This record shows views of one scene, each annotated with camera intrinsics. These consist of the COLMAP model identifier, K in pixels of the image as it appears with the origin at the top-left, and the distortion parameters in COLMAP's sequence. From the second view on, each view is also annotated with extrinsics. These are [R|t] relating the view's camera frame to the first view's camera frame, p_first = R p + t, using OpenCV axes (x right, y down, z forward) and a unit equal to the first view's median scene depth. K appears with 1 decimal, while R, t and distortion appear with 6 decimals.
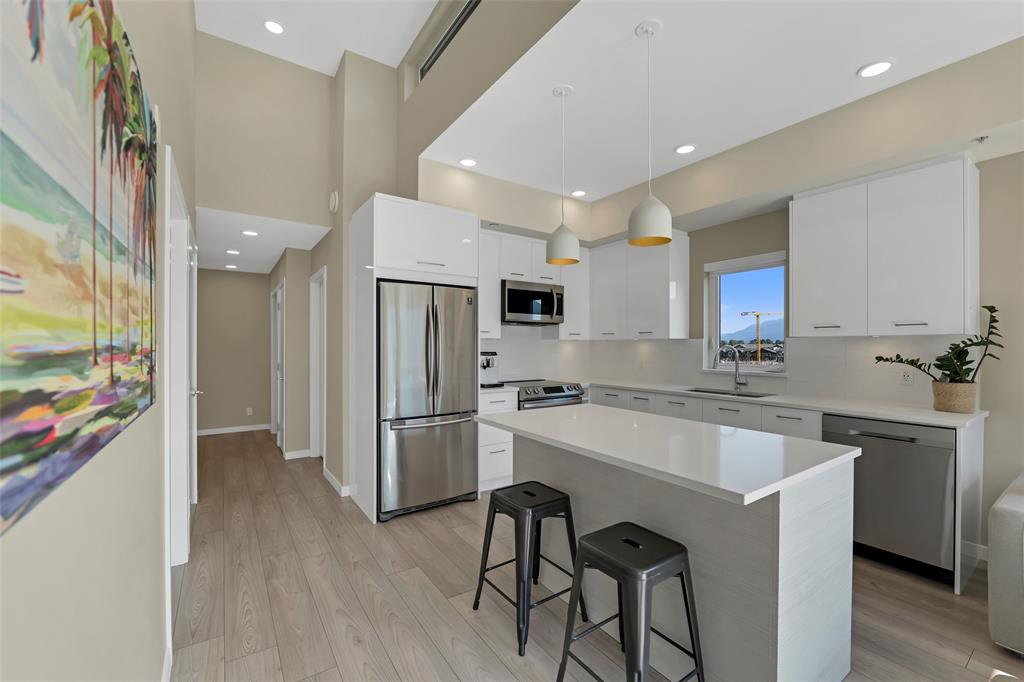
lens RADIAL K [[423.2, 0, 501.4], [0, 423.2, 344.8], [0, 0, 1]] dist [-0.011296, -0.000098]
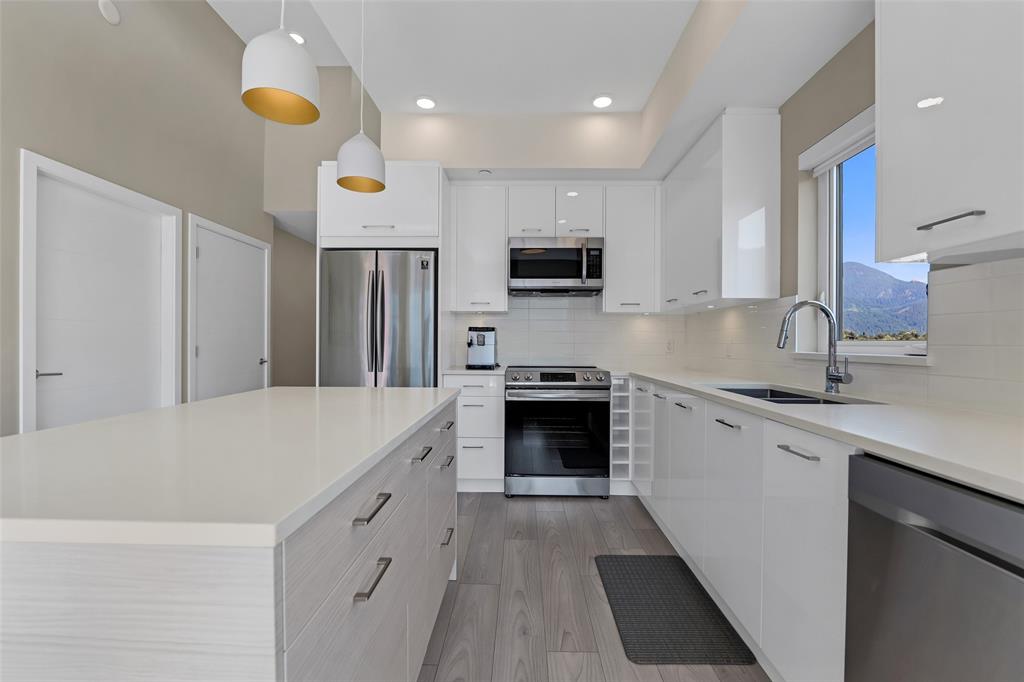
lens RADIAL K [[423.2, 0, 511.2], [0, 423.2, 341.5], [0, 0, 1]] dist [-0.011296, -0.000098]
pose [[0.813119, 0.001142, -0.582097, 0.494526], [-0.002757, 0.999994, -0.001888, 0.046449], [0.582091, 0.003140, 0.813117, 0.355124]]
